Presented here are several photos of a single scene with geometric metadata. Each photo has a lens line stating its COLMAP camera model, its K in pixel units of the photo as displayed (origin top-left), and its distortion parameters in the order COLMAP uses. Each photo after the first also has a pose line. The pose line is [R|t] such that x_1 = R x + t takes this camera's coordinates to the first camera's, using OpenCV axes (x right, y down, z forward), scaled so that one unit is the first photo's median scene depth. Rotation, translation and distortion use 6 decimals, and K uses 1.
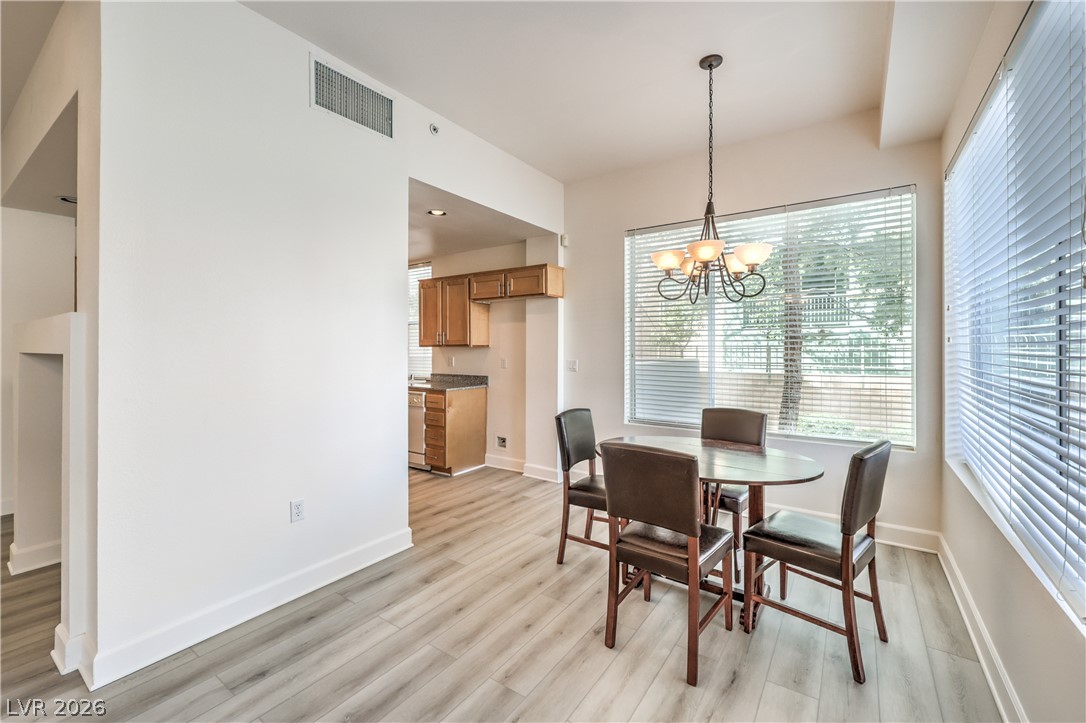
lens RADIAL K [[448.3, 0, 550.3], [0, 448.3, 349.2], [0, 0, 1]] dist [0.000304, 0.000108]
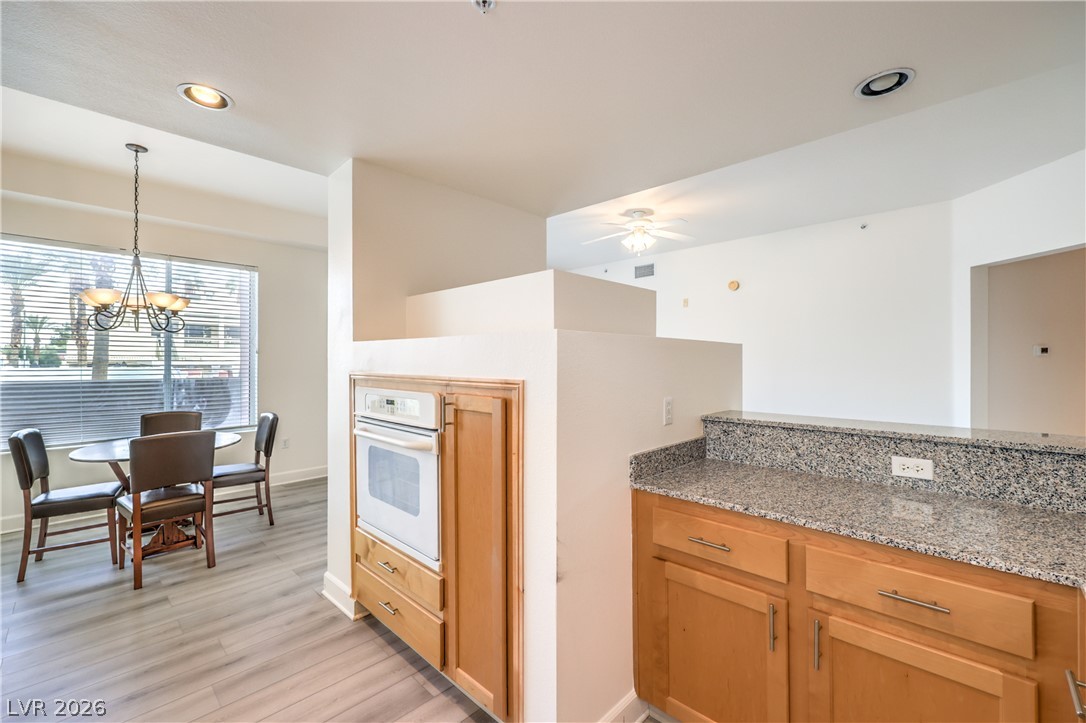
lens RADIAL K [[457.6, 0, 551.9], [0, 457.6, 359.6], [0, 0, 1]] dist [-0.001398, -0.000245]
pose [[-0.988556, 0.001510, 0.150849, -0.828347], [0.000717, 0.999986, -0.005312, -0.016928], [-0.150855, -0.005143, -0.988543, 1.695278]]
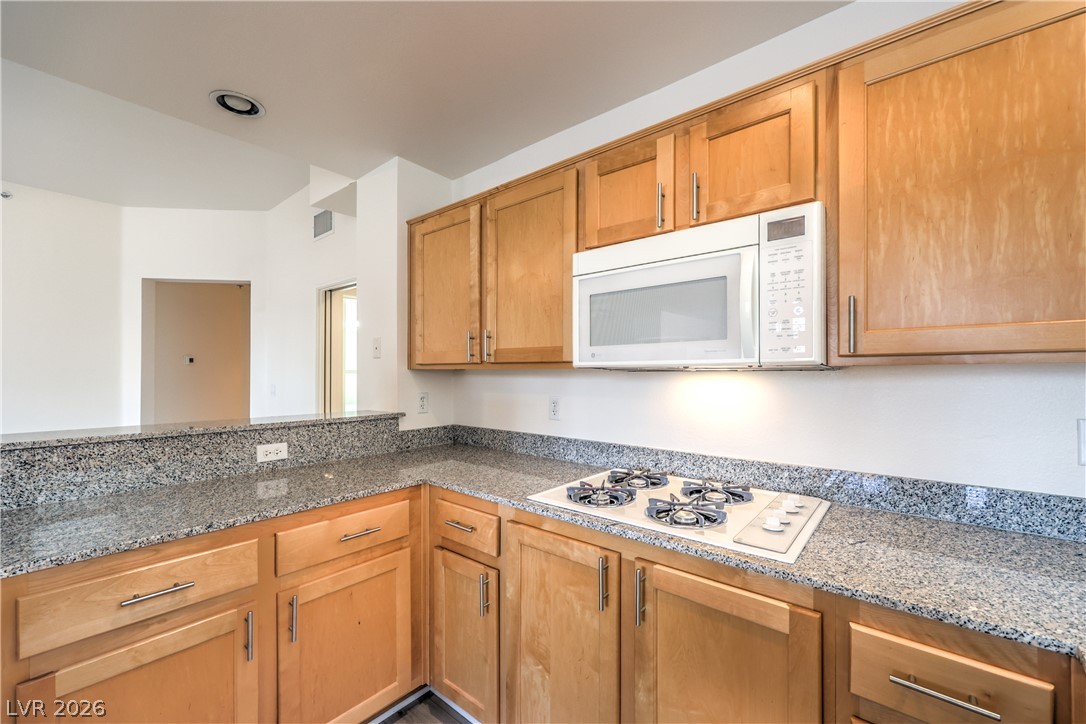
lens RADIAL K [[441.7, 0, 545.5], [0, 441.7, 372.7], [0, 0, 1]] dist [0.001983, 0.000249]
pose [[-0.093471, -0.000115, -0.995622, -0.602039], [0.002290, 0.999997, -0.000331, -0.002078], [0.995619, -0.002311, -0.093470, 1.540945]]
